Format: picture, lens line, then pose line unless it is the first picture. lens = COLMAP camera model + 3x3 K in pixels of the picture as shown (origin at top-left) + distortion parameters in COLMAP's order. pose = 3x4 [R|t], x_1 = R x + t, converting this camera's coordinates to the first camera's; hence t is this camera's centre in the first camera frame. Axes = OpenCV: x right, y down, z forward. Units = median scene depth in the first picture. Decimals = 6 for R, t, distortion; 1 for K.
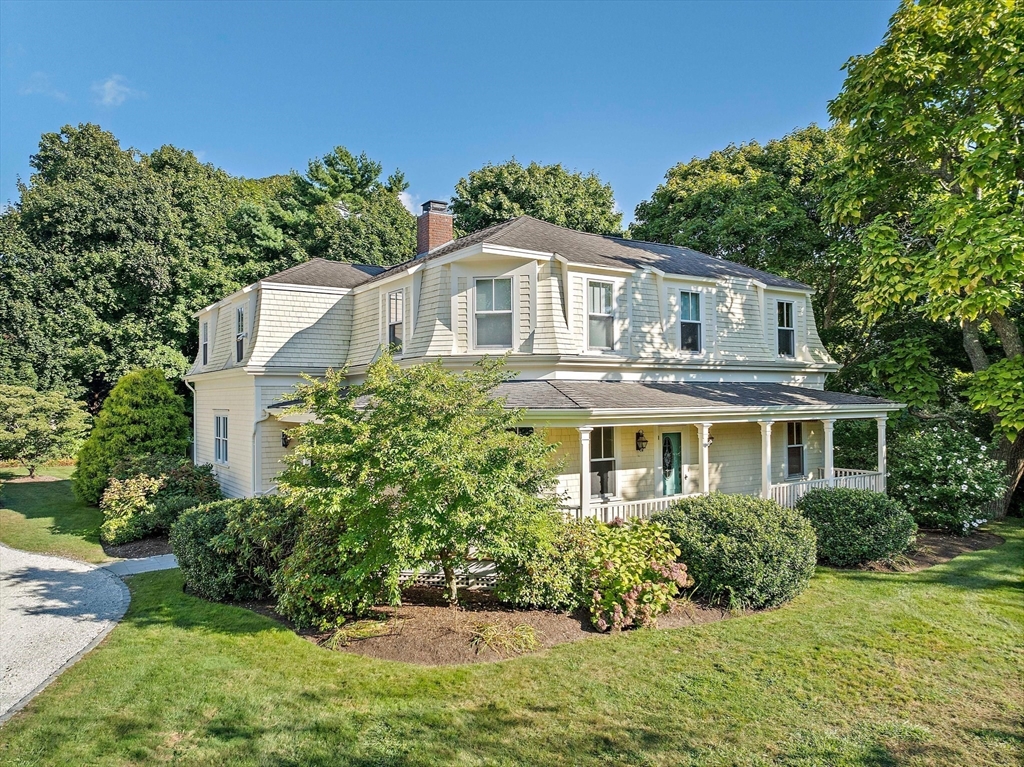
lens RADIAL K [[737.3, 0, 508.4], [0, 737.3, 384.6], [0, 0, 1]] dist [-0.036316, -0.001943]
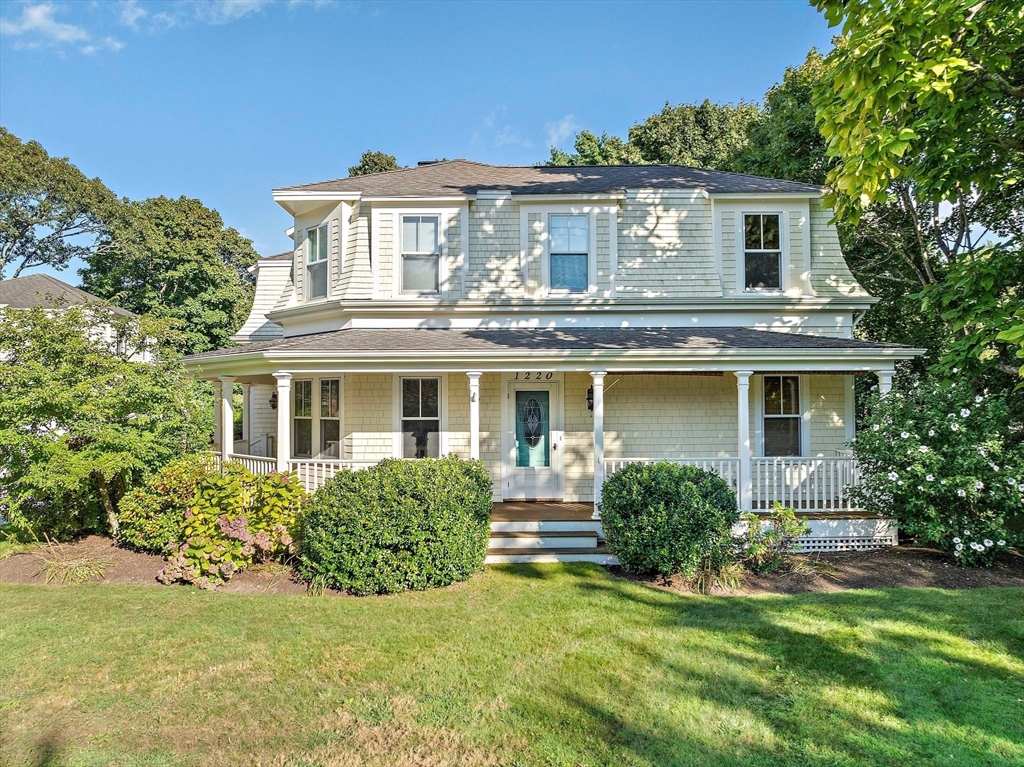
lens RADIAL K [[737.3, 0, 513.8], [0, 737.3, 386.6], [0, 0, 1]] dist [-0.036316, -0.001943]
pose [[0.833444, -0.009903, -0.552515, 0.641382], [0.011294, 0.999936, -0.000886, 0.060446], [0.552488, -0.005501, 0.833502, 0.304949]]
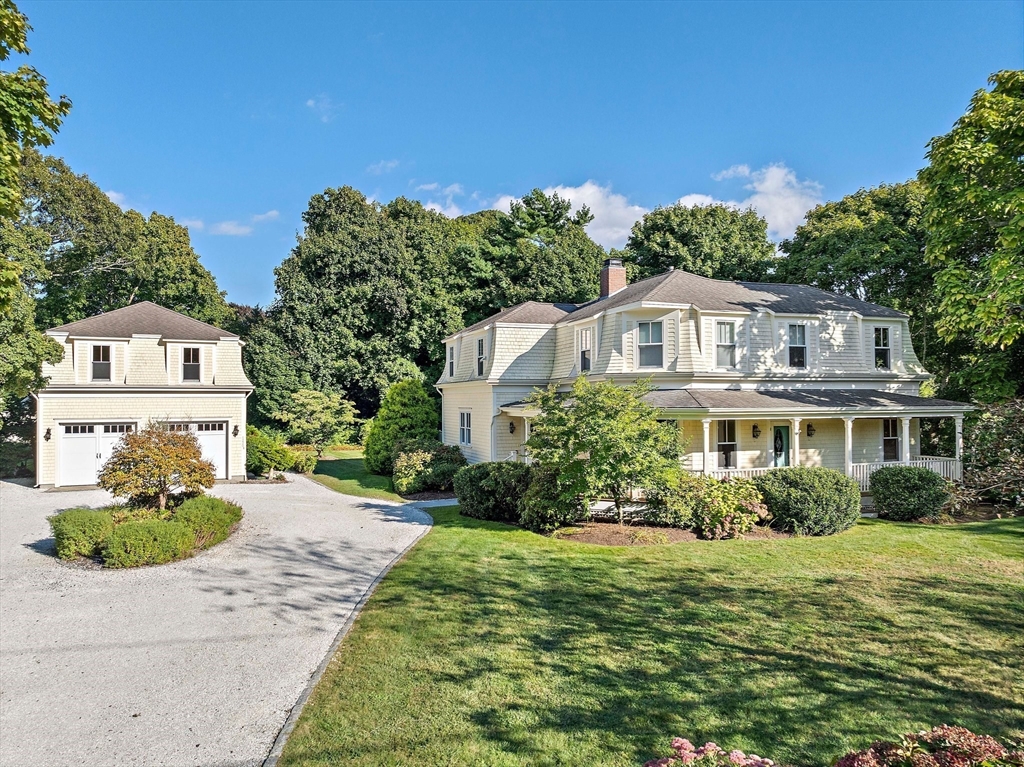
lens RADIAL K [[737.3, 0, 508.1], [0, 737.3, 385.0], [0, 0, 1]] dist [-0.036316, -0.001943]
pose [[0.968740, -0.001892, -0.248070, 0.063379], [0.001832, 0.999998, -0.000472, -0.012674], [0.248070, 0.000003, 0.968742, -0.475931]]
